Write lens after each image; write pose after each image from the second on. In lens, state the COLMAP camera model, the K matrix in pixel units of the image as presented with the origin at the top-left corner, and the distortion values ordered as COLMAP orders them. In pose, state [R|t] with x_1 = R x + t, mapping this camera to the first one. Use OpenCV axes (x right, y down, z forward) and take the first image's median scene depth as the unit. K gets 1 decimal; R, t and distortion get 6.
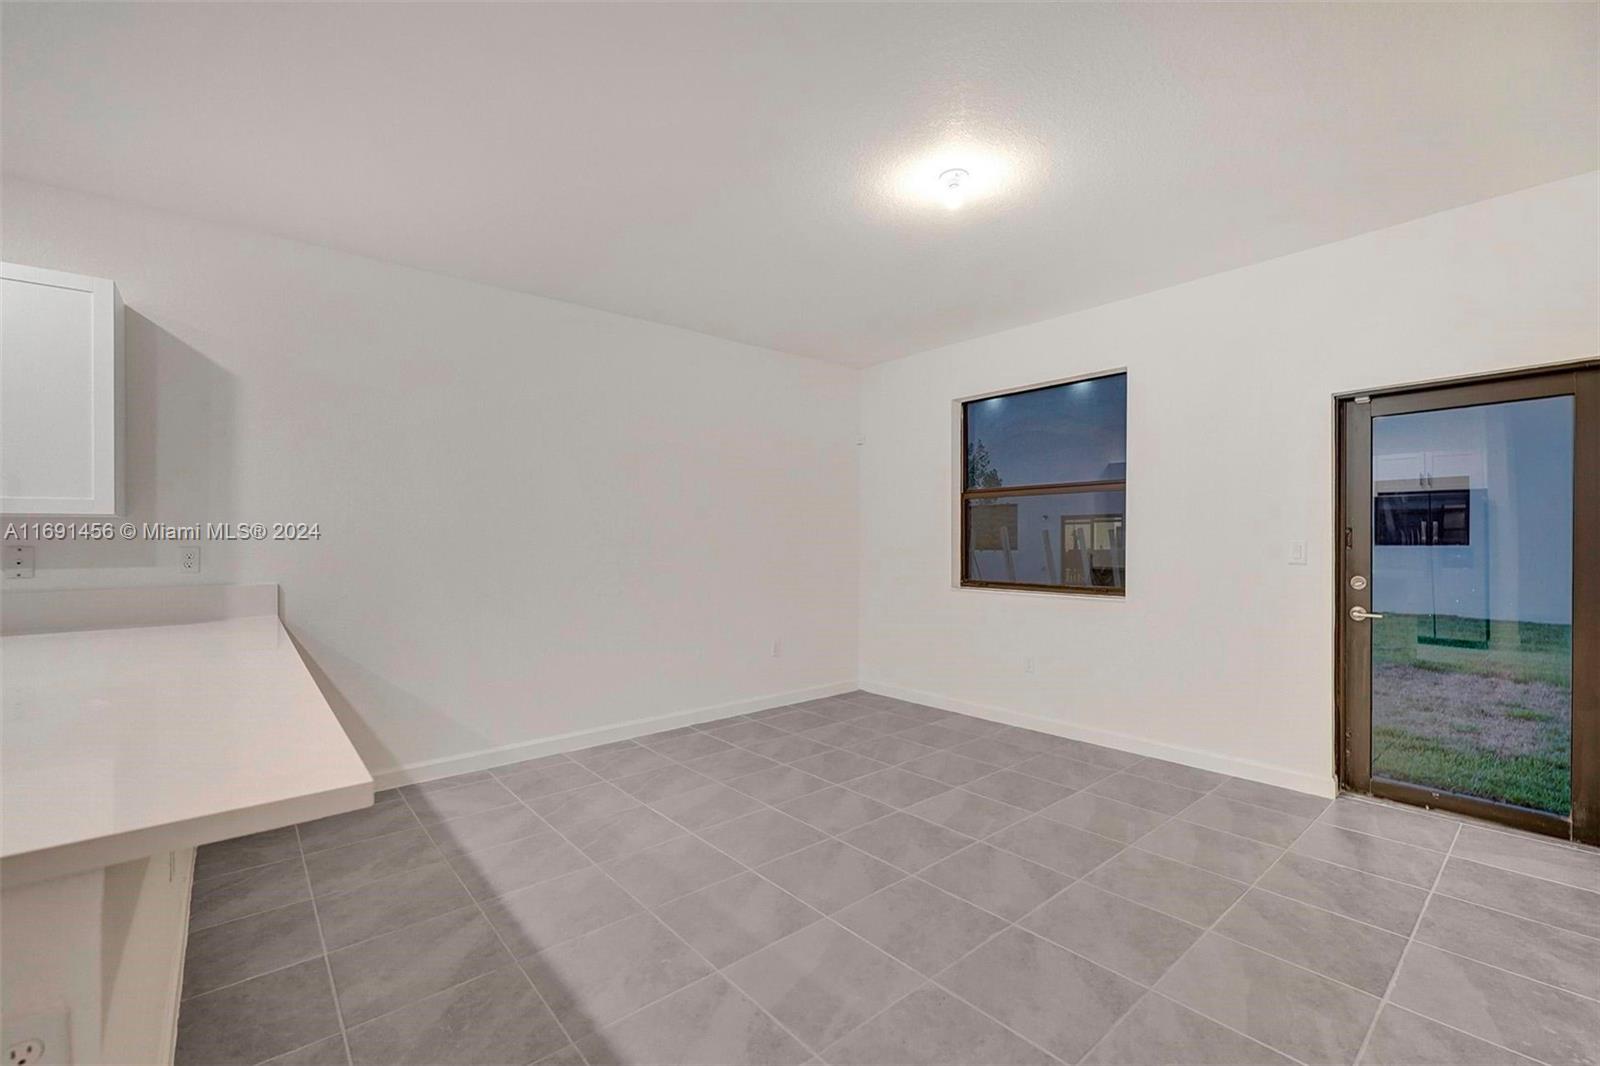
lens RADIAL K [[671.0, 0, 785.7], [0, 671.0, 540.3], [0, 0, 1]] dist [0.004504, -0.001058]
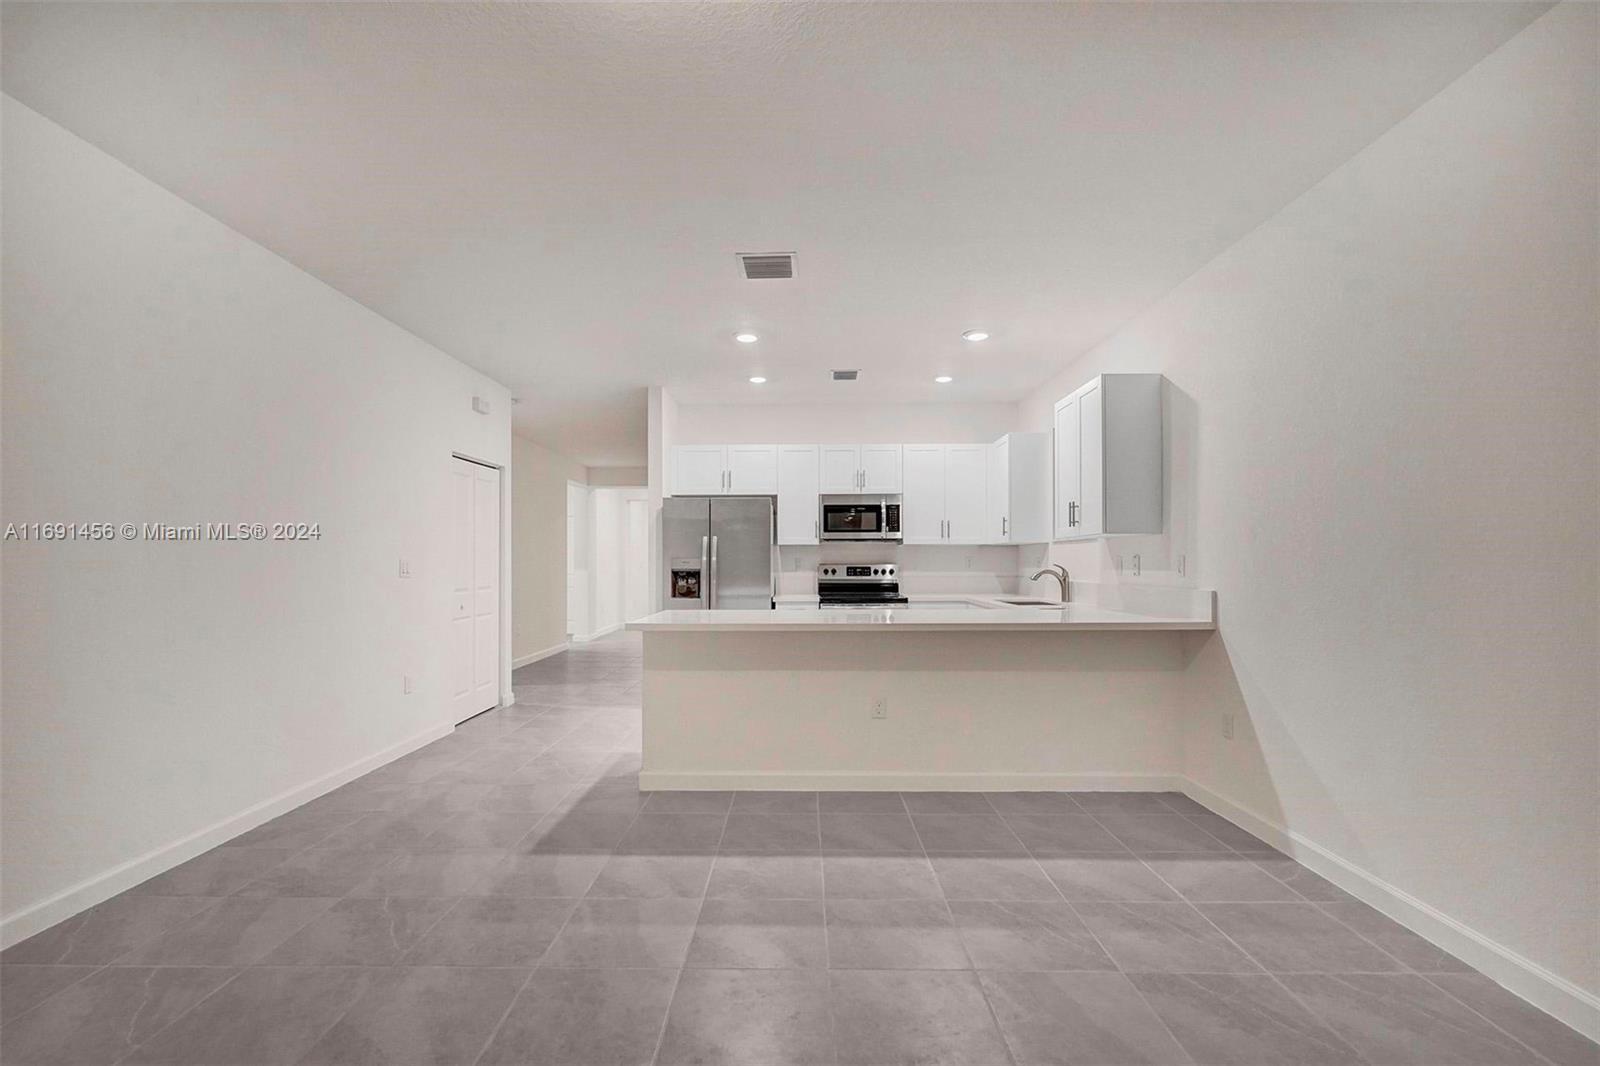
lens RADIAL K [[698.9, 0, 797.2], [0, 698.9, 564.6], [0, 0, 1]] dist [-0.002262, 0.000010]
pose [[-0.641962, 0.011080, -0.766656, 0.451218], [0.010531, 0.999929, 0.005633, 0.016542], [0.766664, -0.004457, -0.642033, 1.163687]]
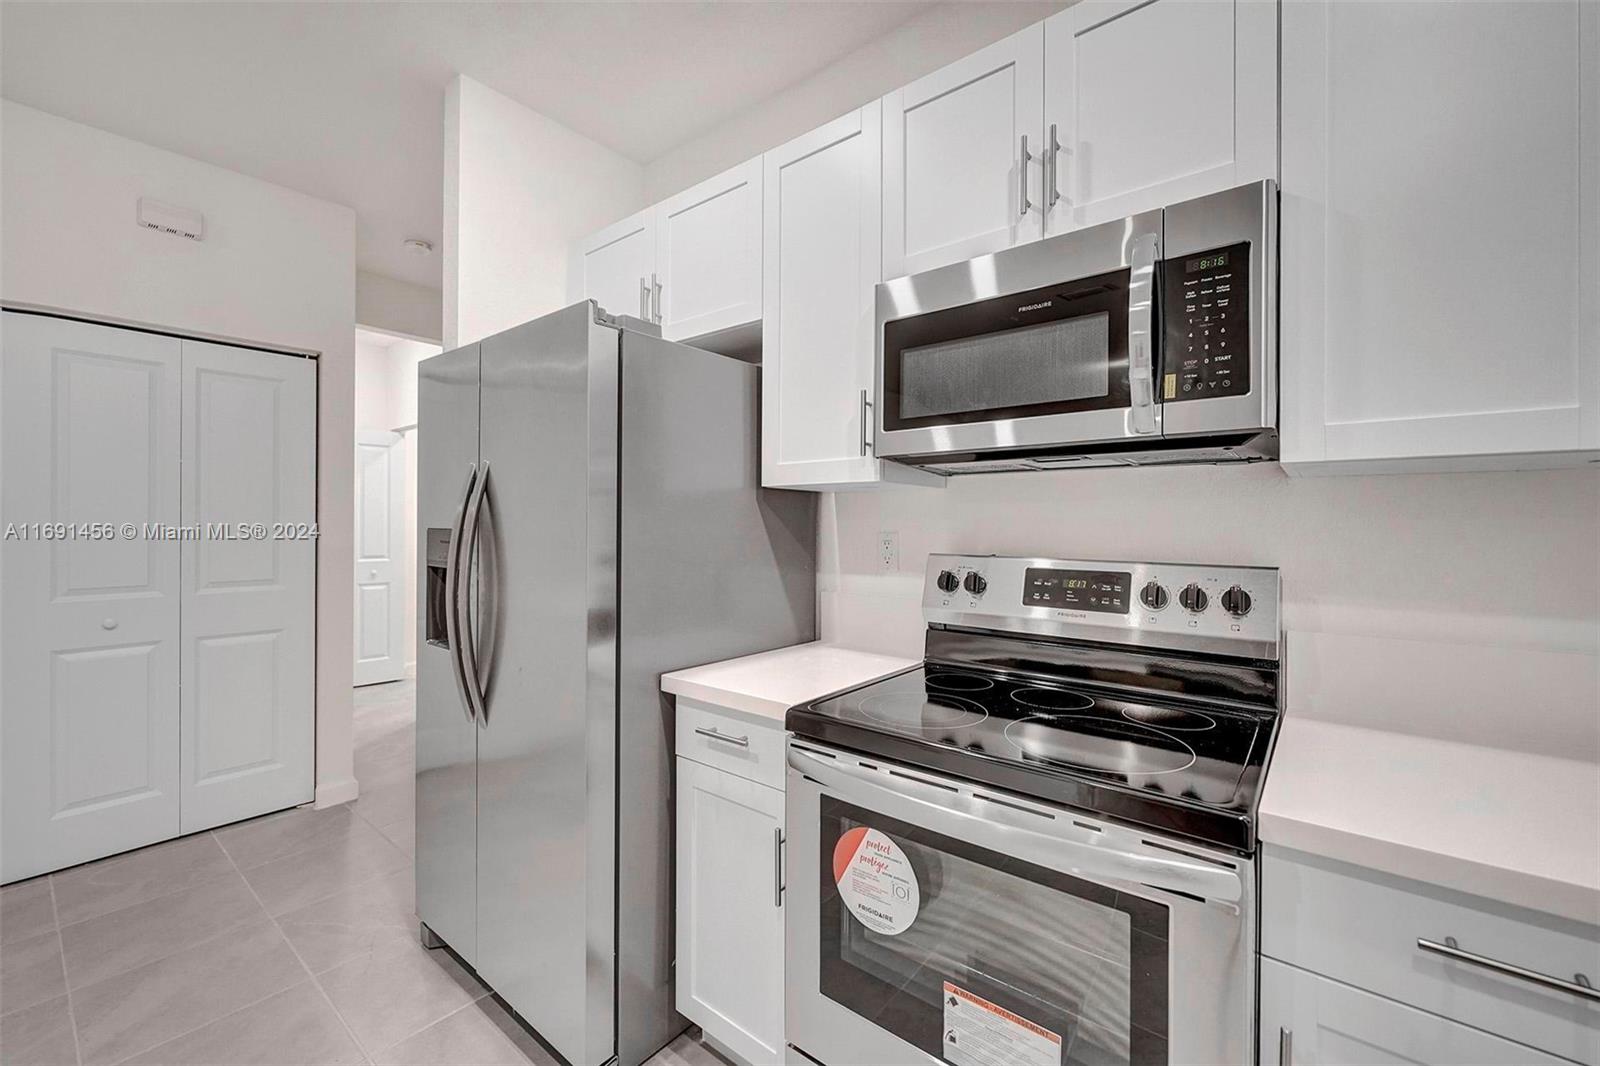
lens RADIAL K [[671.0, 0, 792.2], [0, 671.0, 528.8], [0, 0, 1]] dist [0.004504, -0.001058]
pose [[-0.980348, 0.000960, -0.197271, -0.926710], [0.001292, 0.999998, -0.001554, 0.007090], [0.197270, -0.001778, -0.980348, 0.424229]]
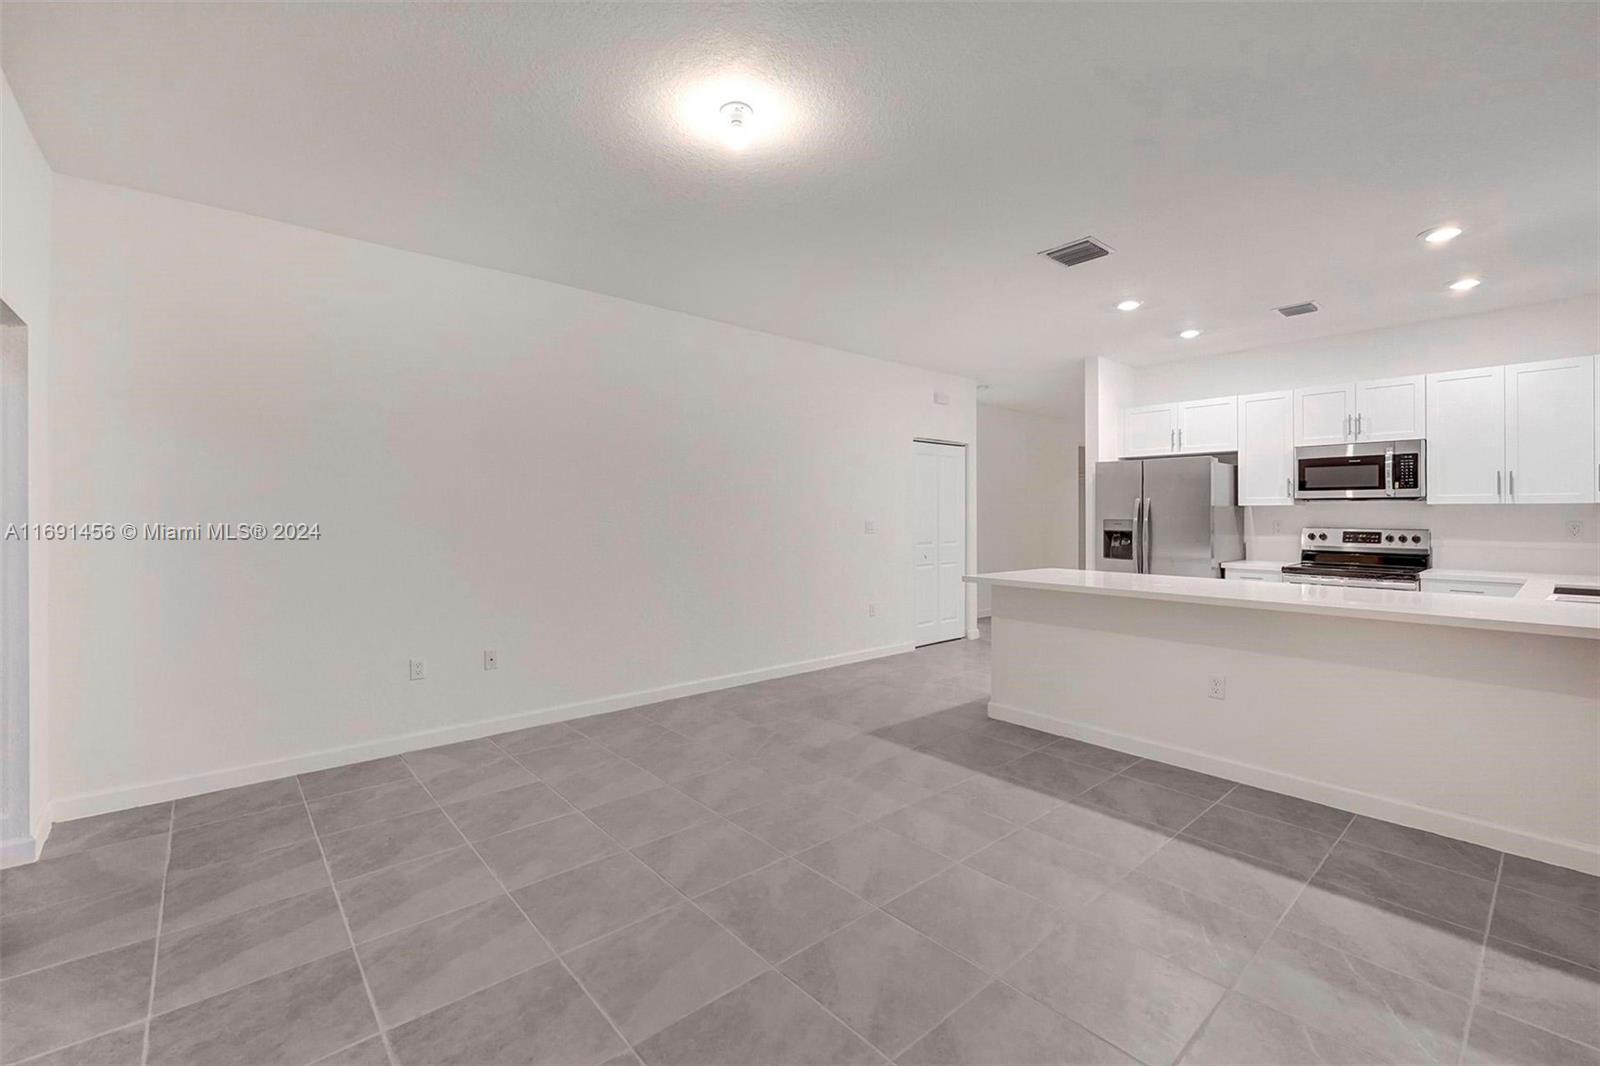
lens RADIAL K [[671.0, 0, 808.5], [0, 671.0, 507.0], [0, 0, 1]] dist [0.004504, -0.001058]
pose [[-0.998853, -0.000391, -0.047876, 0.158859], [0.000558, 0.999803, -0.019818, 0.008183], [0.047875, -0.019822, -0.998657, 1.517415]]
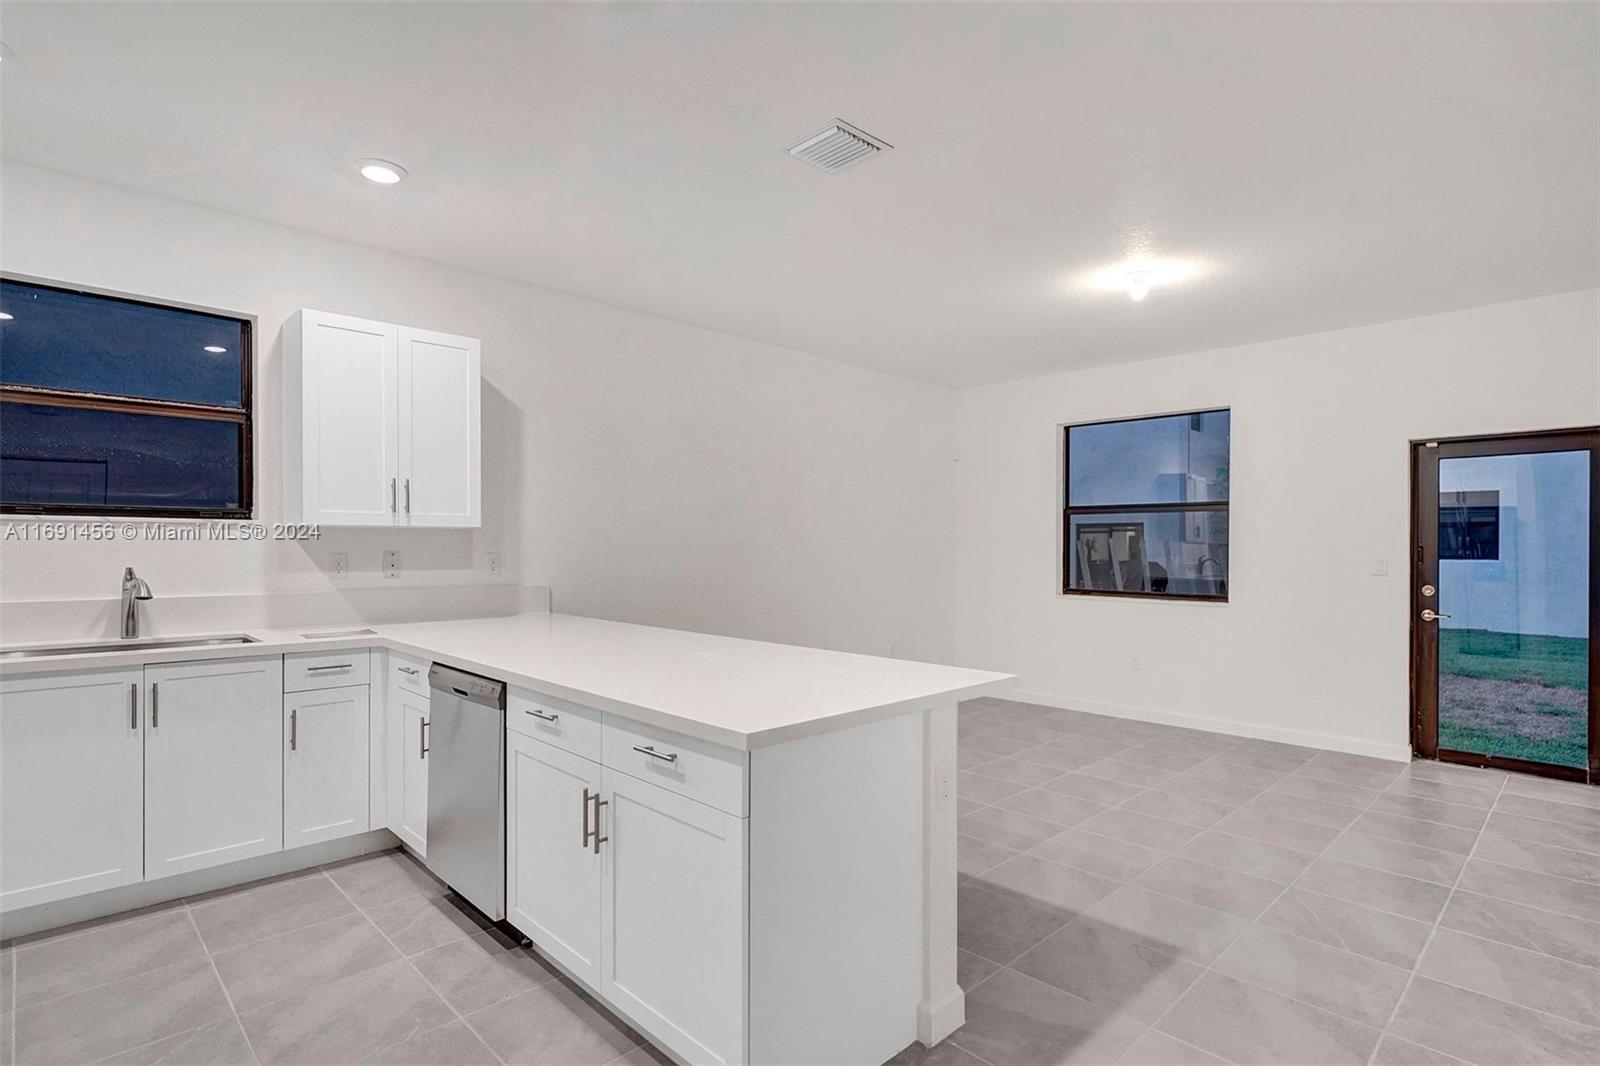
lens RADIAL K [[780.7, 0, 756.0], [0, 780.7, 537.9], [0, 0, 1]] dist [-0.000190, -0.002691]
pose [[0.999285, 0.009673, 0.036542, -0.441844], [-0.009265, 0.999893, -0.011316, -0.005752], [-0.036648, 0.010969, 0.999268, -0.394052]]
